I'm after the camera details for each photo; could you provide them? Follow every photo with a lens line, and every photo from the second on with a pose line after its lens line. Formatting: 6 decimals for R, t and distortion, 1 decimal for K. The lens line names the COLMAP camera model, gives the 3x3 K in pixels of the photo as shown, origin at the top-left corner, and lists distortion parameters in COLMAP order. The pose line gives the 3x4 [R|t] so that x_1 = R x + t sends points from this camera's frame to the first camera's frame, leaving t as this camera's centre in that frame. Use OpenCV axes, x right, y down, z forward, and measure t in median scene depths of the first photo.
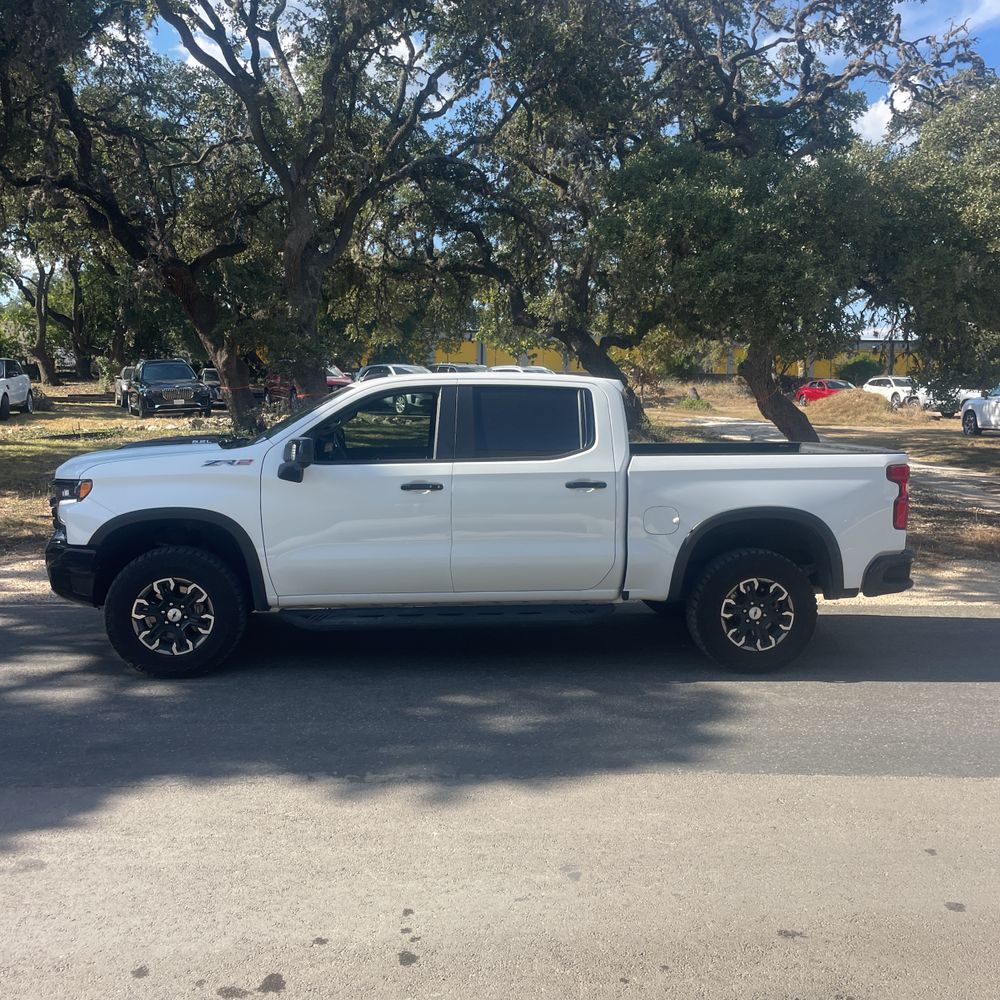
lens RADIAL K [[1013.2, 0, 496.5], [0, 1013.2, 499.9], [0, 0, 1]] dist [0.019244, 0.000000]
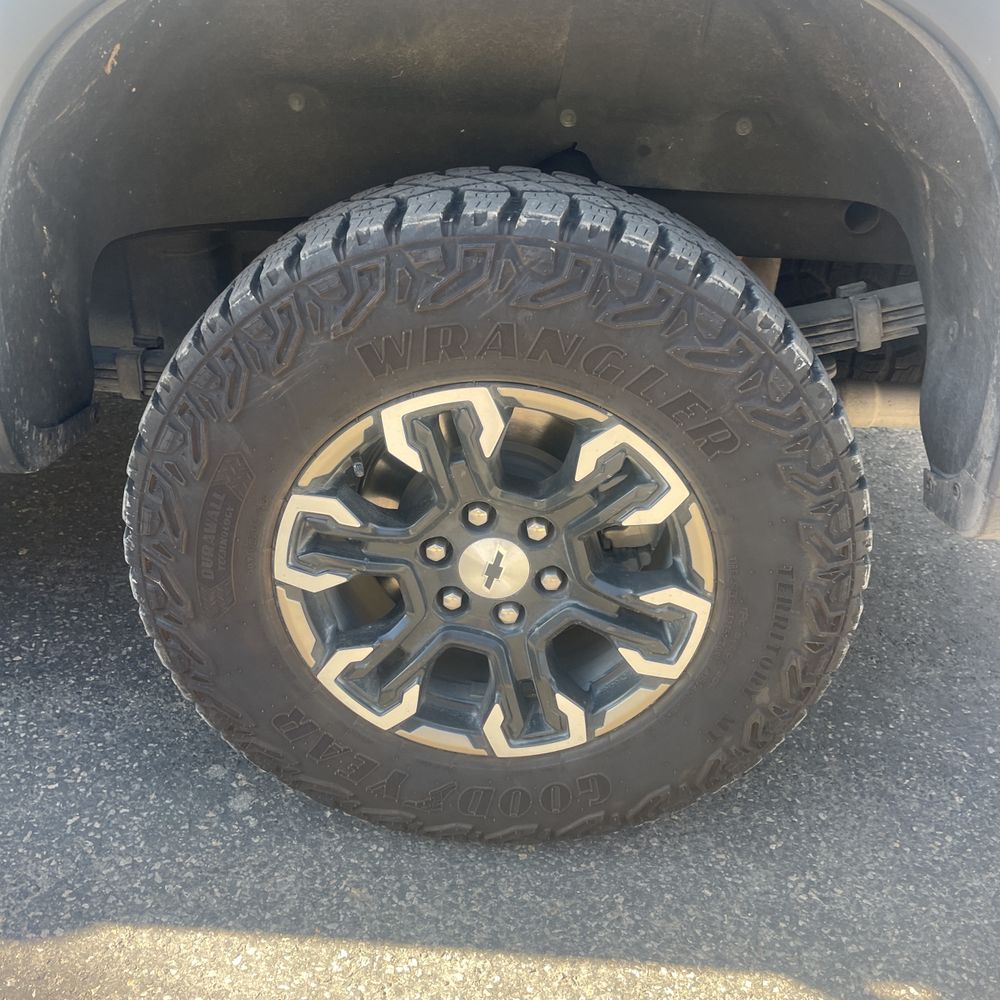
lens RADIAL K [[1013.2, 0, 492.2], [0, 1013.2, 505.9], [0, 0, 1]] dist [0.019244, 0.000000]
pose [[0.990375, 0.102348, -0.093180, 0.271457], [-0.057310, 0.916021, 0.397014, 0.032409], [0.125988, -0.387853, 0.913070, 0.849560]]
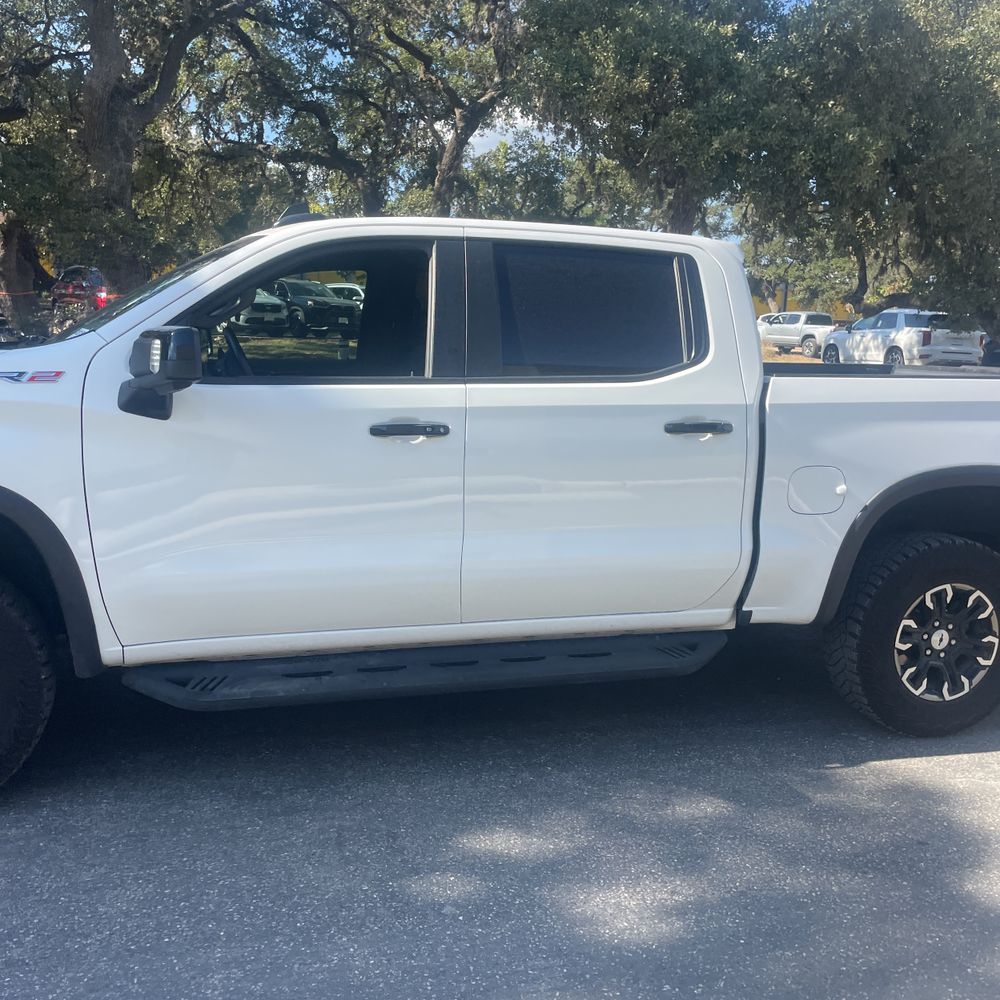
lens RADIAL K [[1013.2, 0, 494.8], [0, 1013.2, 504.7], [0, 0, 1]] dist [0.019244, 0.000000]
pose [[0.982889, -0.007181, 0.184059, -0.121190], [-0.005910, 0.997496, 0.070480, -0.011030], [-0.184104, -0.070362, 0.980385, 0.457790]]
